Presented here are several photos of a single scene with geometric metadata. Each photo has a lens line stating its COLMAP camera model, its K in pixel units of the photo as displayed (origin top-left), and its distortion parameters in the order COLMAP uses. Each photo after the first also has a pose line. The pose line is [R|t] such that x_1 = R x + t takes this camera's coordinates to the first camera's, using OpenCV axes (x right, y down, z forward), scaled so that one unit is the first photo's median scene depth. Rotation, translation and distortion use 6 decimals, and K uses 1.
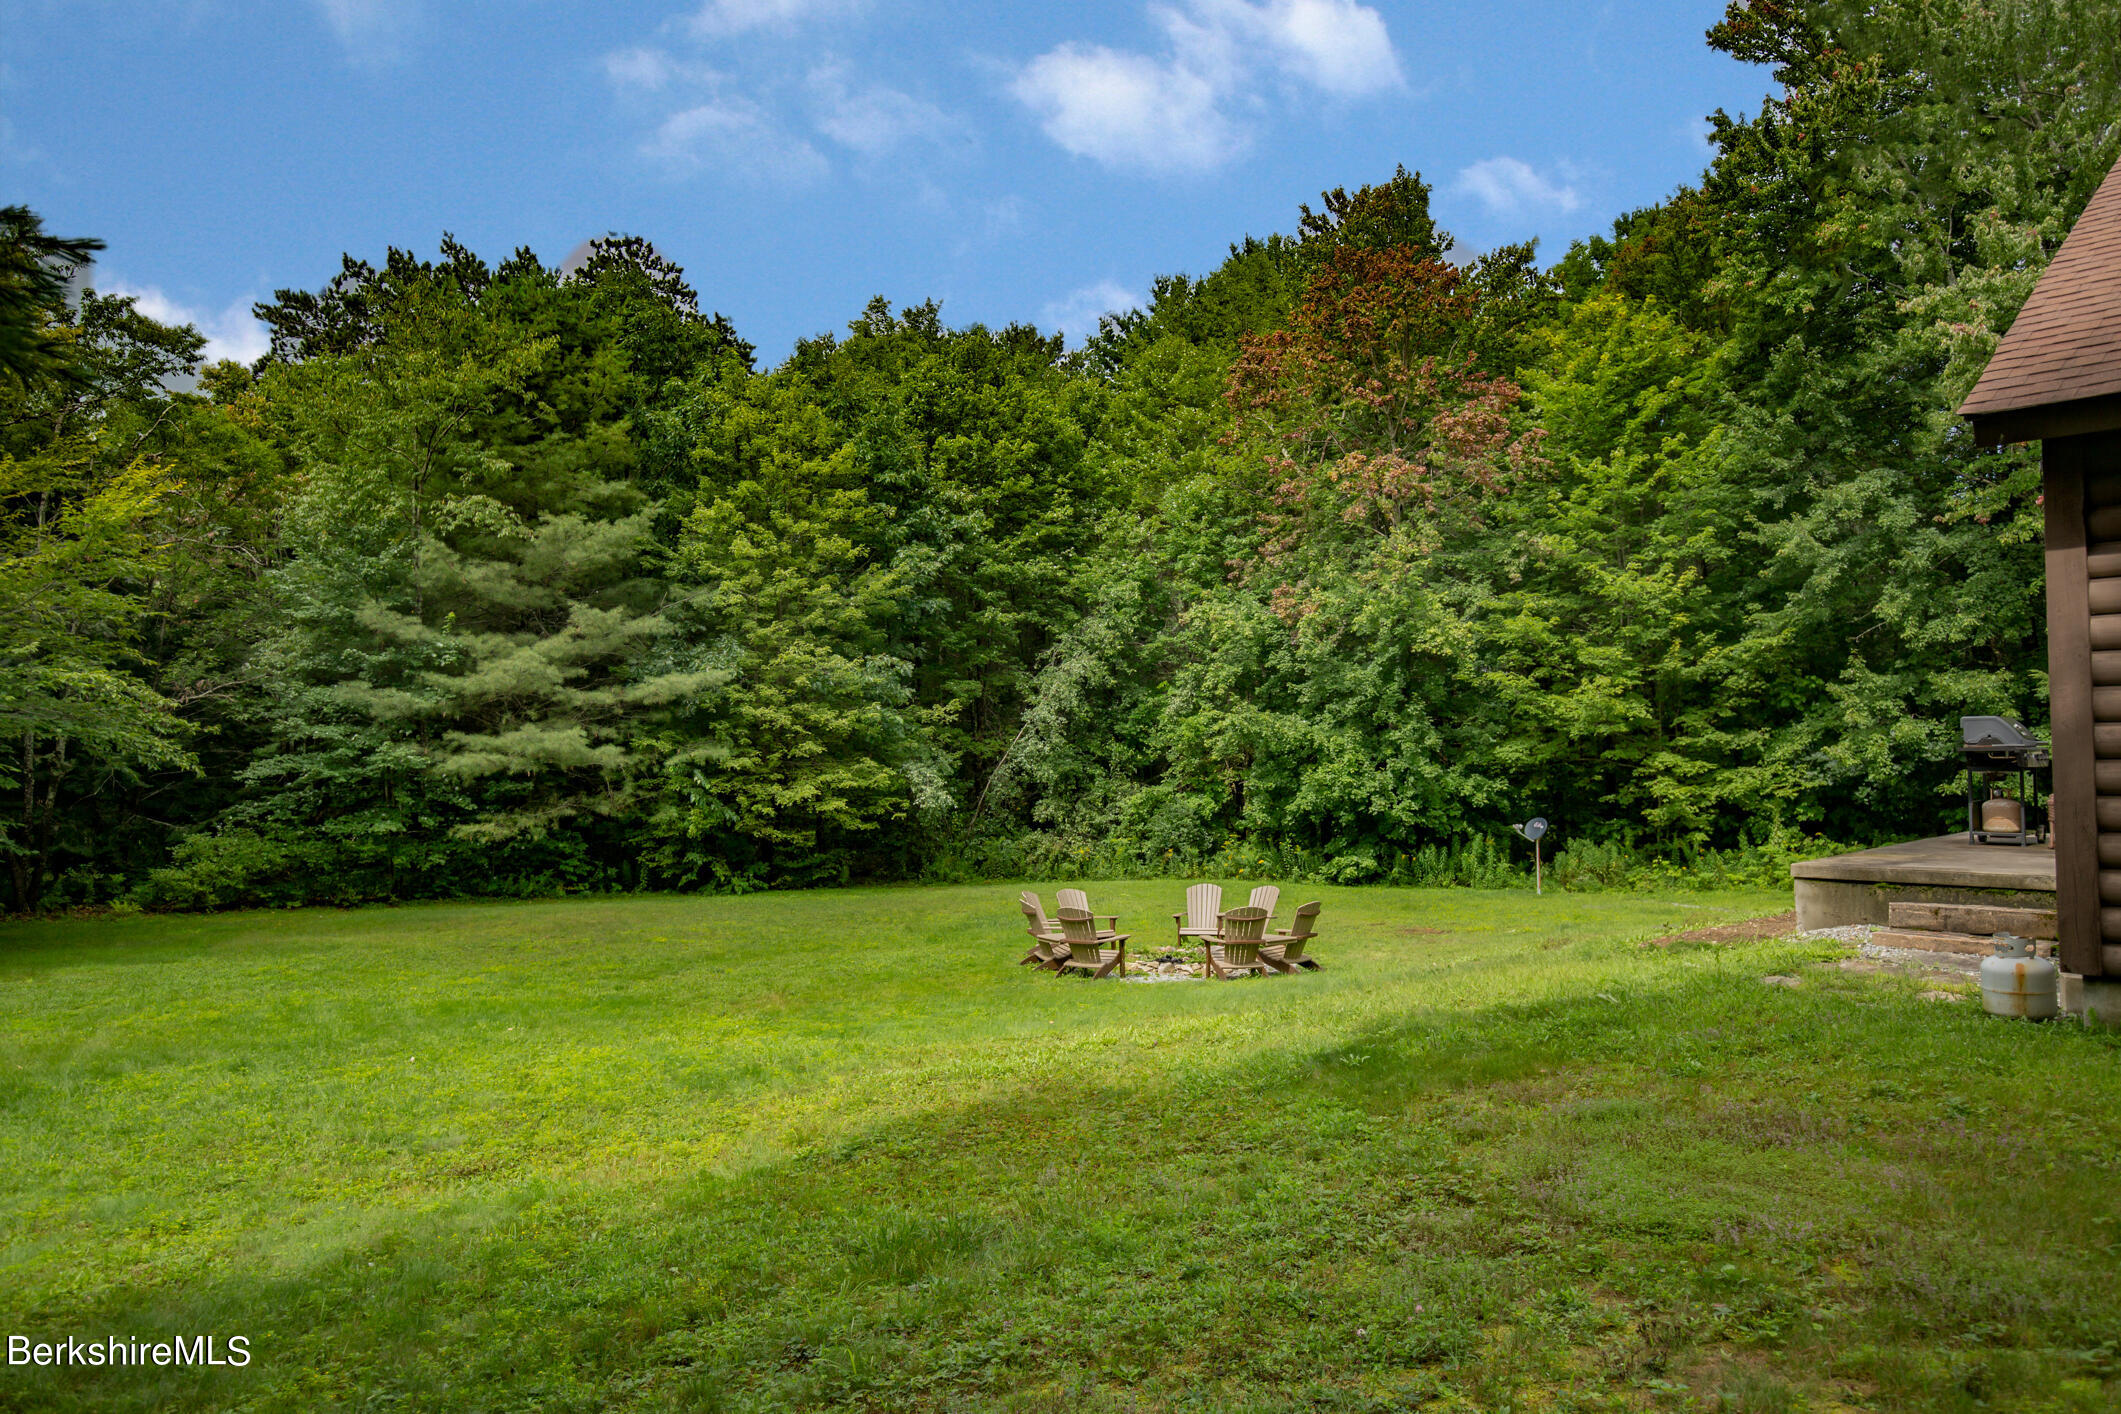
lens RADIAL K [[1309.9, 0, 1060.5], [0, 1309.9, 707.0], [0, 0, 1]] dist [-0.005293, -0.001242]
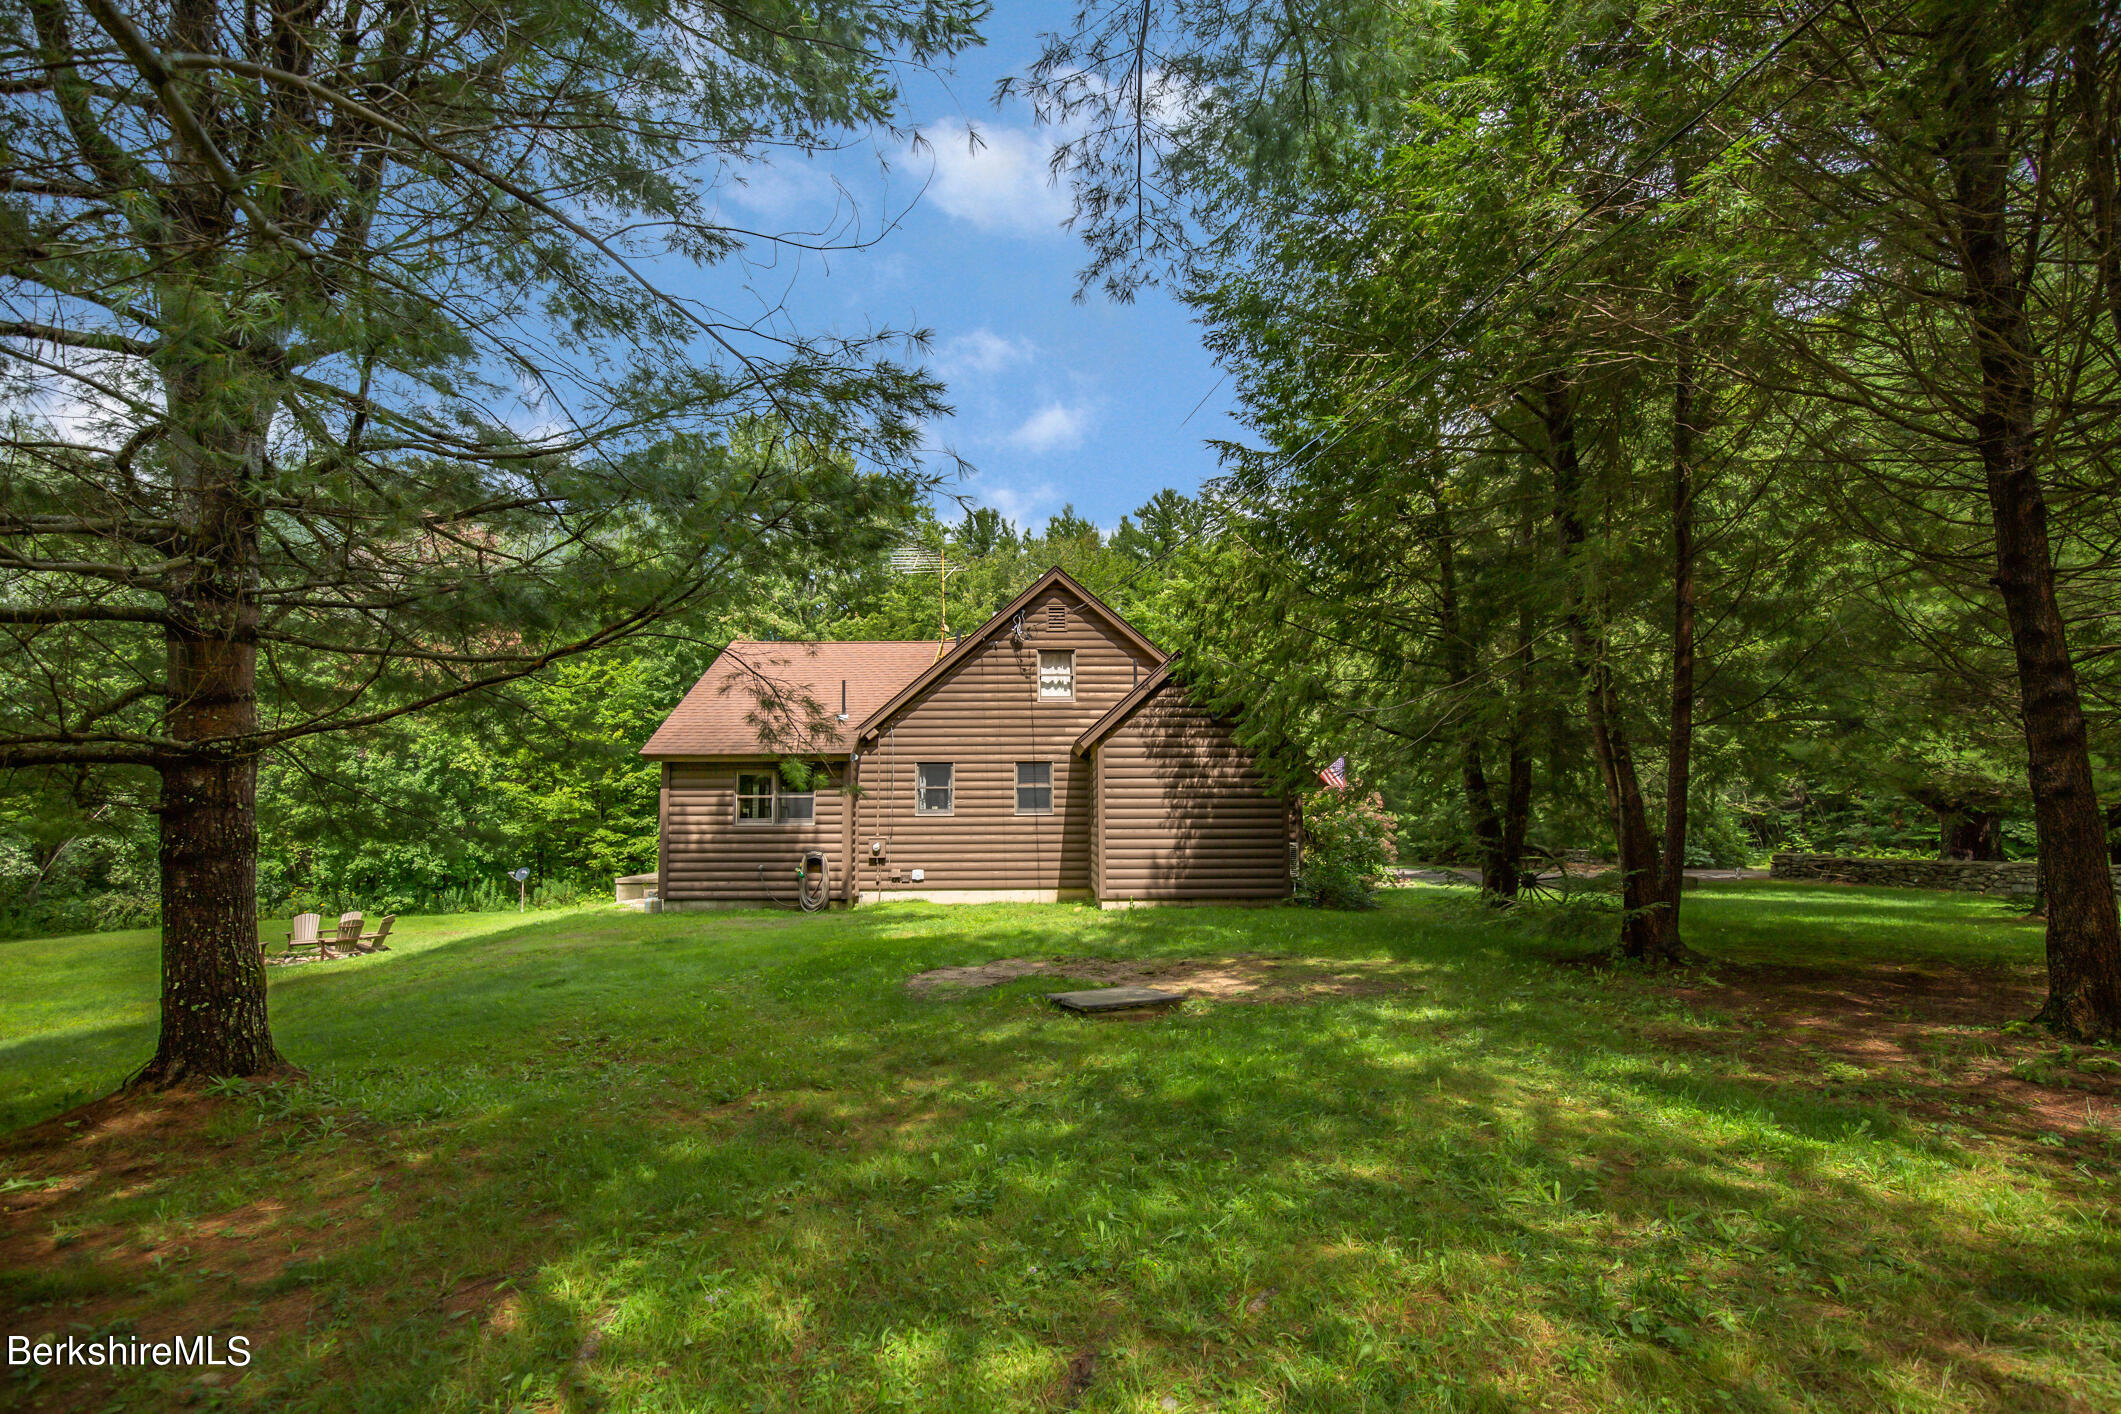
lens RADIAL K [[970.3, 0, 1066.3], [0, 970.3, 714.2], [0, 0, 1]] dist [-0.030974, 0.000449]
pose [[0.659546, 0.077410, 0.747668, -0.119158], [-0.022339, 0.996262, -0.083442, -0.025713], [-0.751332, 0.038332, 0.658810, -0.358020]]
